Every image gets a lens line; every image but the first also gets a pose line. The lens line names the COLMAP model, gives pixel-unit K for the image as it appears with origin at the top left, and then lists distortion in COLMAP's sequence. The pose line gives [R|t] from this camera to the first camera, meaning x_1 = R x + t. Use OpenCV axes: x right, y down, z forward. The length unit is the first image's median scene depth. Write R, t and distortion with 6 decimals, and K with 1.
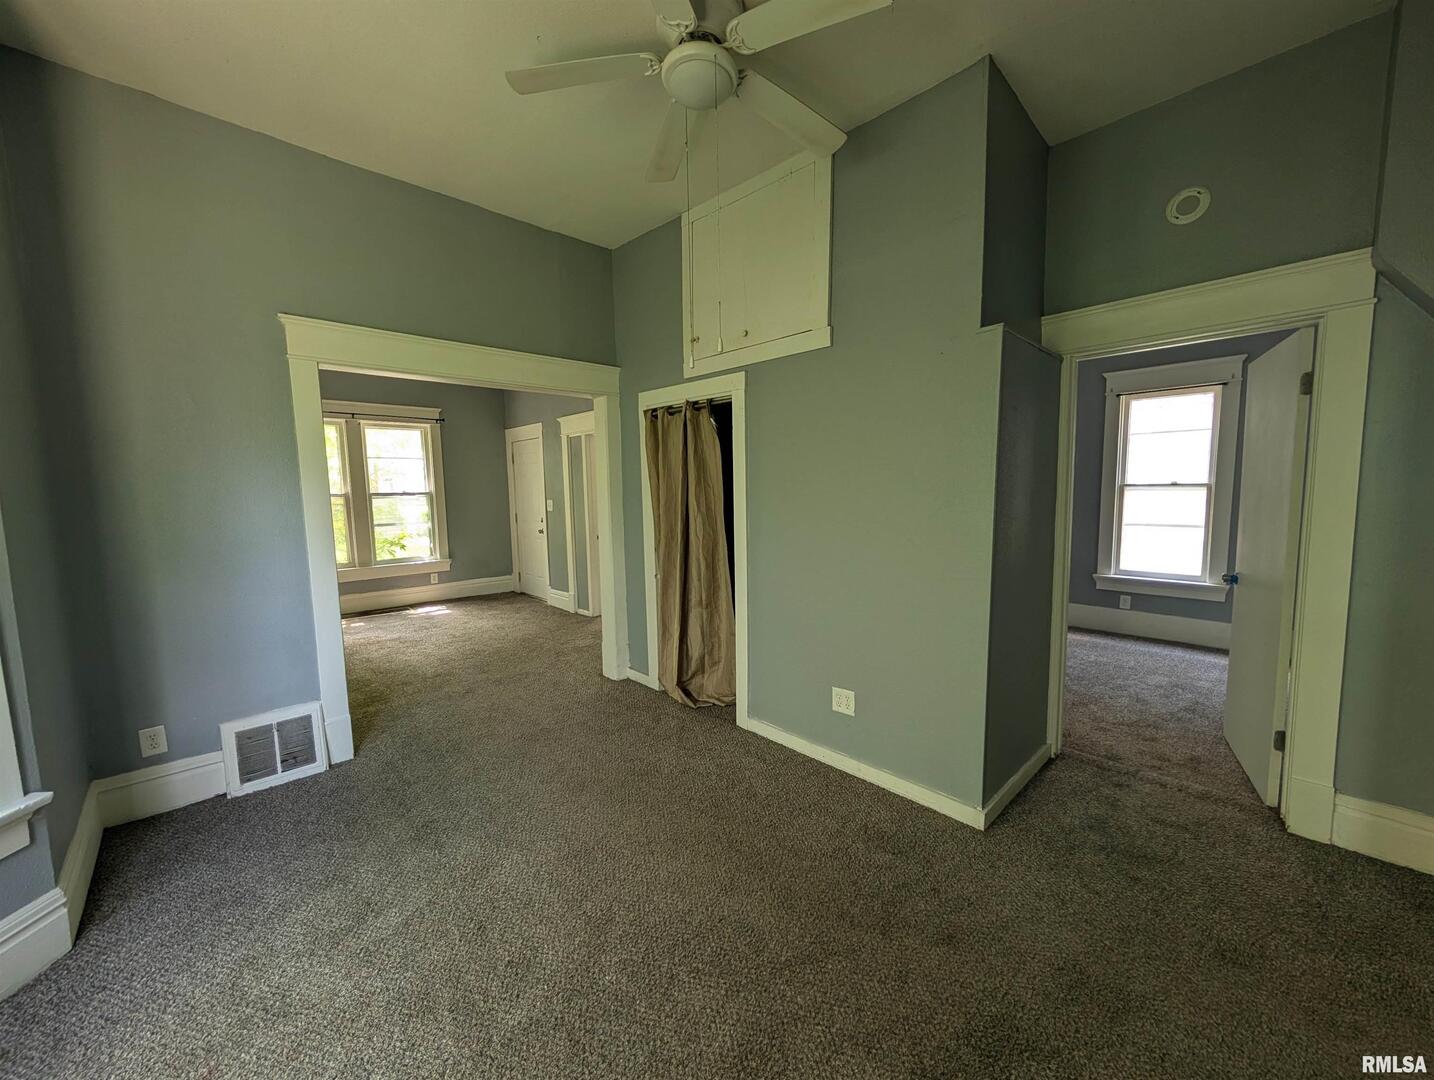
lens RADIAL K [[543.1, 0, 717.7], [0, 543.1, 540.4], [0, 0, 1]] dist [0.000210, 0.000211]
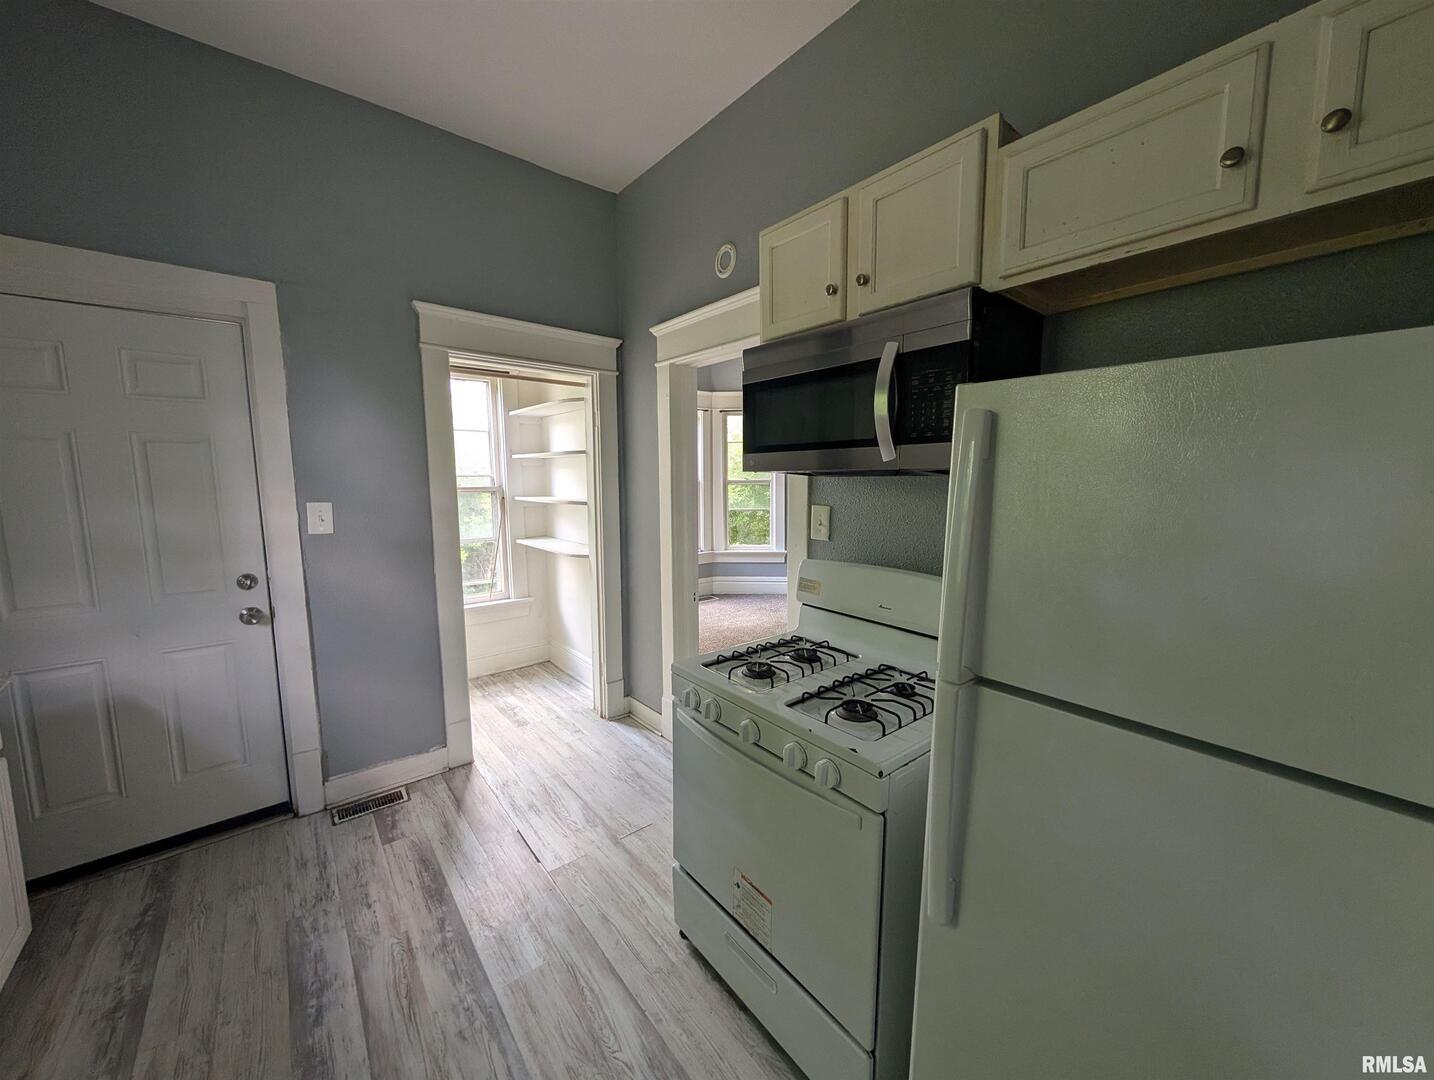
lens RADIAL K [[543.1, 0, 717.7], [0, 543.1, 540.4], [0, 0, 1]] dist [0.000210, 0.000211]
pose [[-0.067345, 0.137793, -0.988169, 0.952365], [-0.094115, 0.985124, 0.143783, -0.051344], [0.993281, 0.102685, -0.053375, 0.237291]]
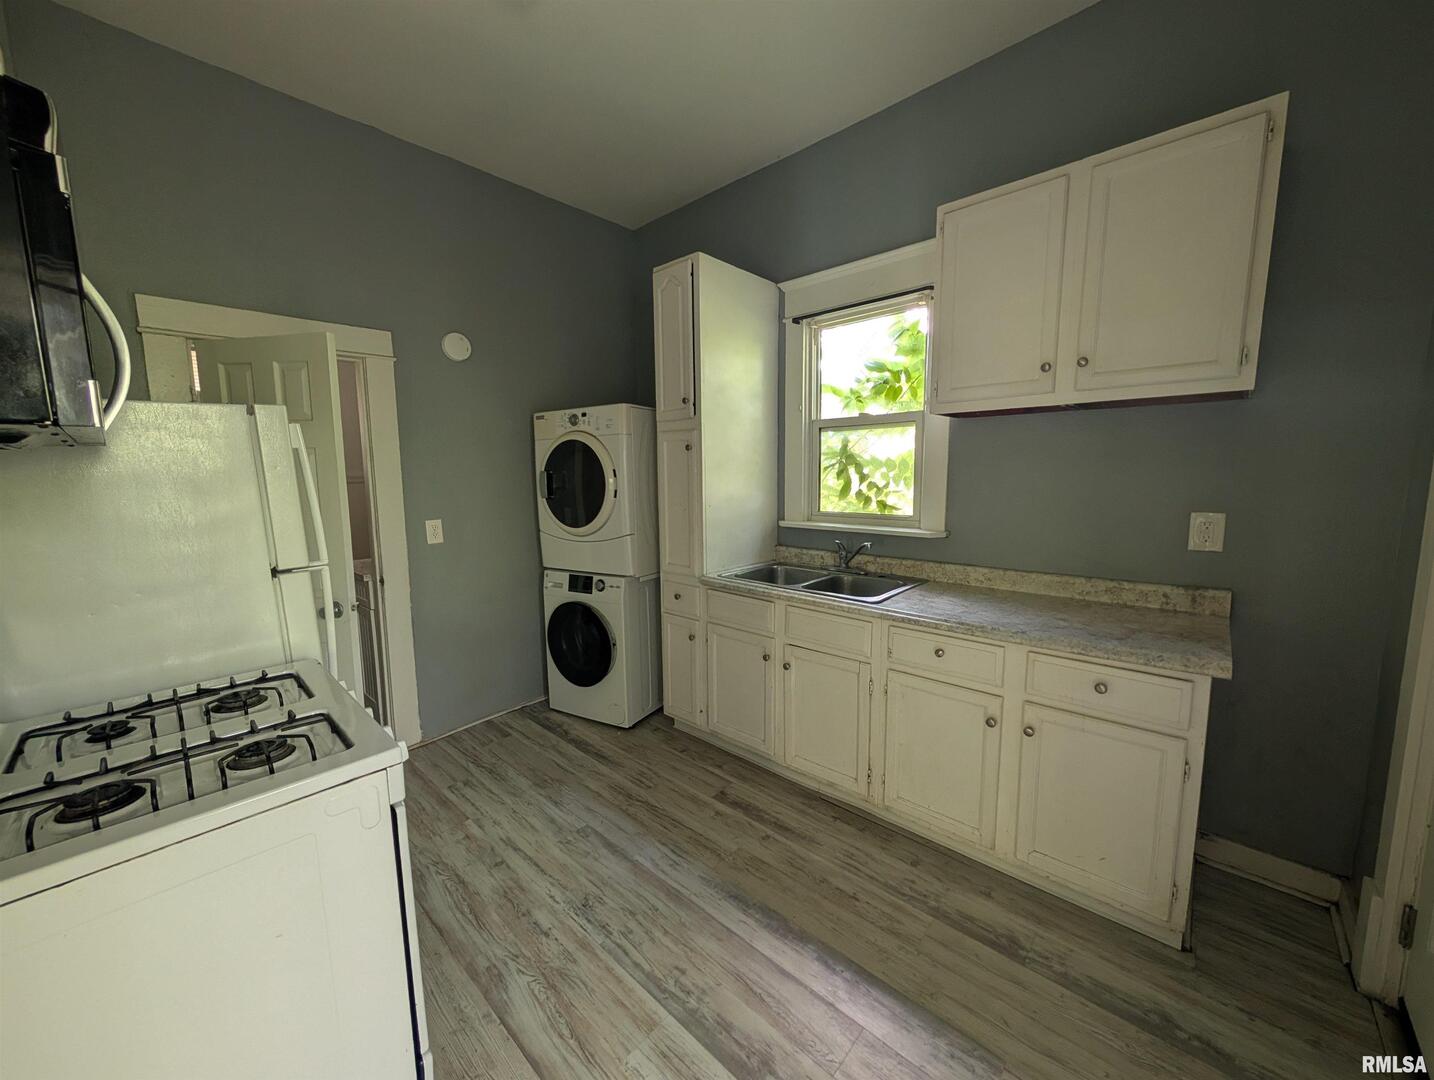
lens RADIAL K [[543.1, 0, 717.7], [0, 543.1, 540.4], [0, 0, 1]] dist [0.000210, 0.000211]
pose [[-0.069662, -0.108487, 0.991654, 0.392006], [0.111647, 0.986976, 0.115818, -0.012184], [-0.991303, 0.118783, -0.056643, 0.070135]]
